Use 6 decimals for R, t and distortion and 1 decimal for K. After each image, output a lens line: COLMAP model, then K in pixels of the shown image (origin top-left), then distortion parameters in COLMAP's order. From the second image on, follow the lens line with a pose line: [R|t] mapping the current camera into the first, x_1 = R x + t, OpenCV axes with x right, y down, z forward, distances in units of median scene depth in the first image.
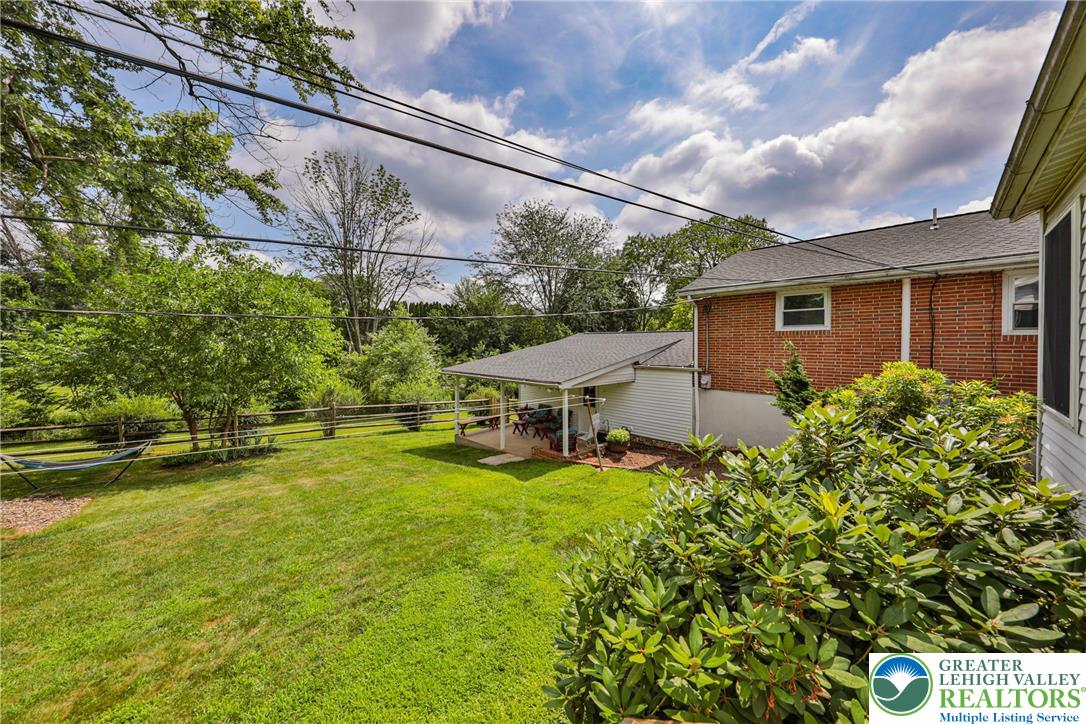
lens RADIAL K [[368.8, 0, 546.1], [0, 368.8, 350.4], [0, 0, 1]] dist [0.010884, -0.005320]
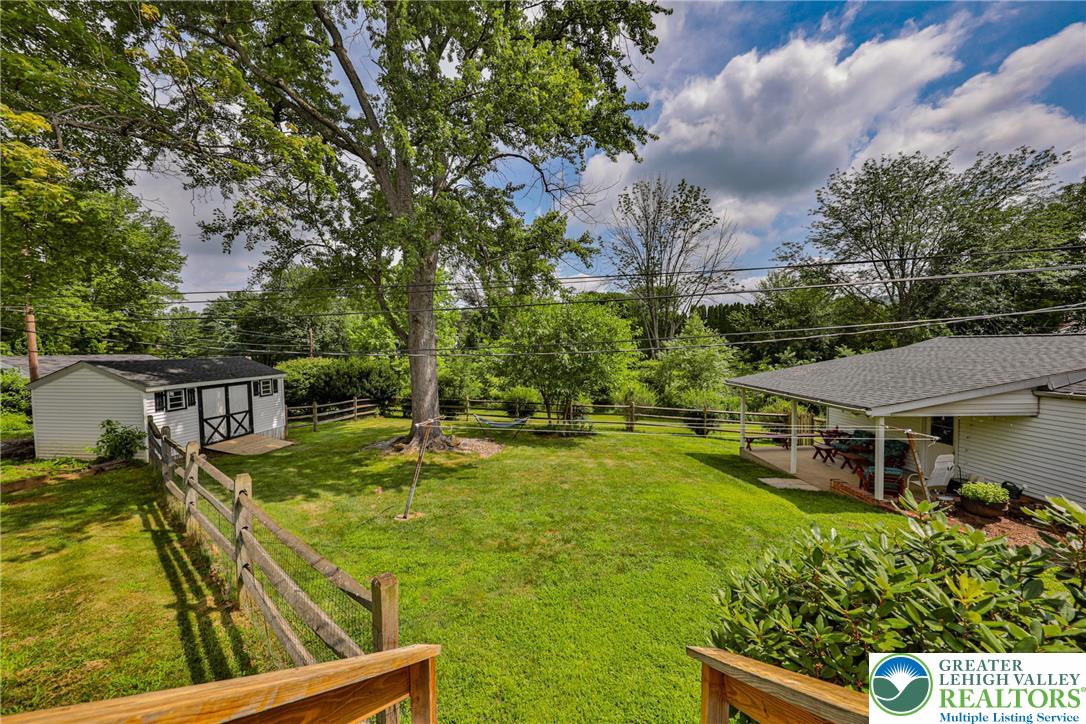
lens RADIAL K [[384.1, 0, 546.0], [0, 384.1, 354.1], [0, 0, 1]] dist [0.000479, -0.000260]
pose [[0.707544, 0.013118, -0.706547, 0.115002], [-0.000661, 0.999840, 0.017901, -0.039980], [0.706669, -0.012199, 0.707439, -0.089678]]
